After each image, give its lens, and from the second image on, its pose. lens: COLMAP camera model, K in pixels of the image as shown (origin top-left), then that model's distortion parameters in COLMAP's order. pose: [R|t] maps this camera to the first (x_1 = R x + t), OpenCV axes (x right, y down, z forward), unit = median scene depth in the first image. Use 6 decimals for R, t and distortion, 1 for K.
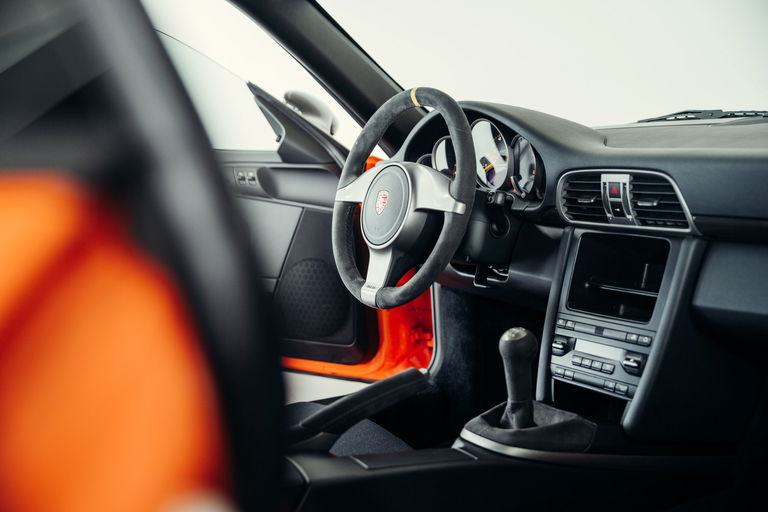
lens RADIAL K [[931.1, 0, 384.0], [0, 931.1, 256.0], [0, 0, 1]] dist [-0.002790, -0.014989]
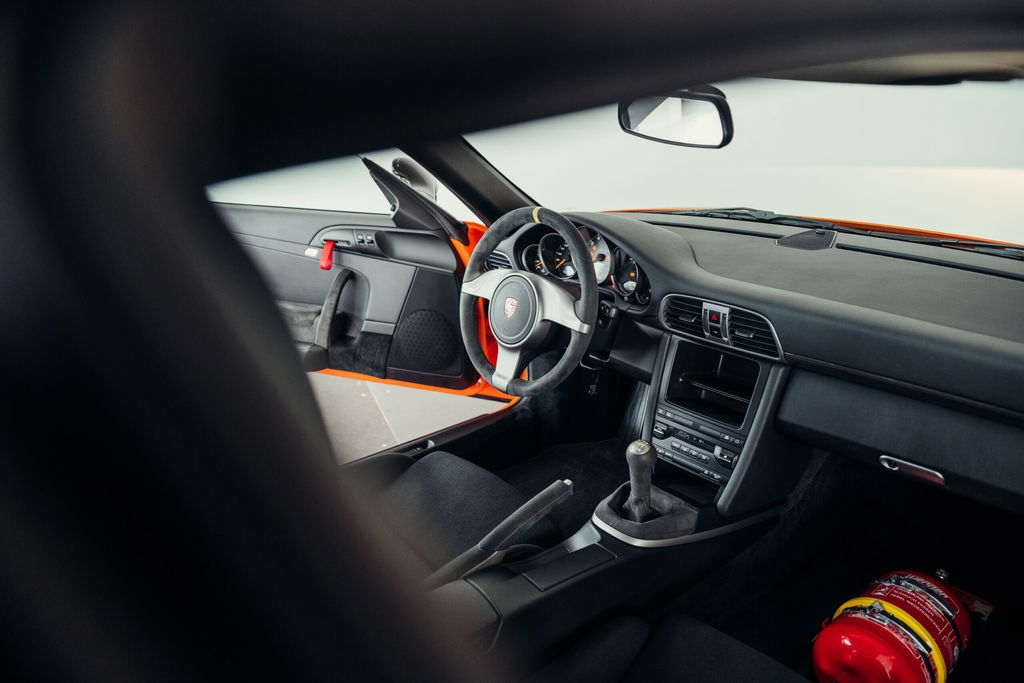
lens RADIAL K [[707.5, 0, 512.0], [0, 707.5, 341.5], [0, 0, 1]] dist [0.002916, 0.000597]
pose [[0.991279, -0.036940, 0.126500, -0.124386], [0.009163, 0.976908, 0.213465, -0.224489], [-0.131465, -0.210444, 0.968726, 0.124725]]
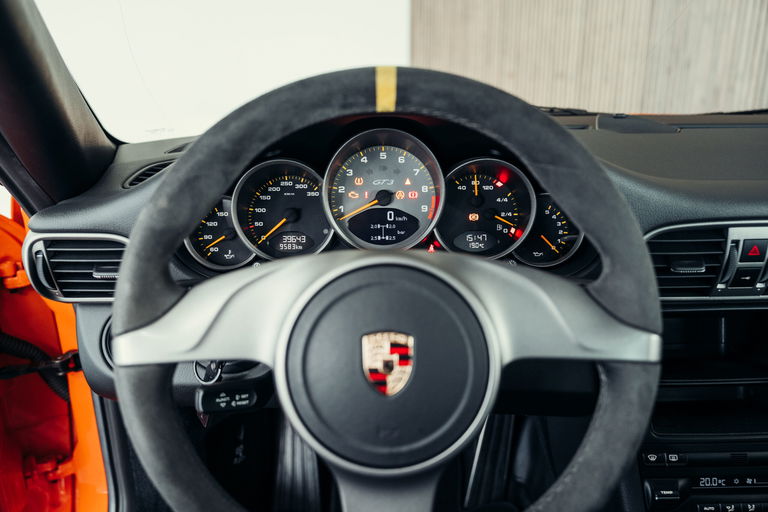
lens RADIAL K [[609.2, 0, 384.0], [0, 609.2, 256.0], [0, 0, 1]] dist [-0.000926, -0.000249]
pose [[0.518930, -0.213081, 0.827833, -0.220833], [0.096974, 0.976856, 0.190650, -0.161829], [-0.849298, -0.018656, 0.527584, 0.932622]]
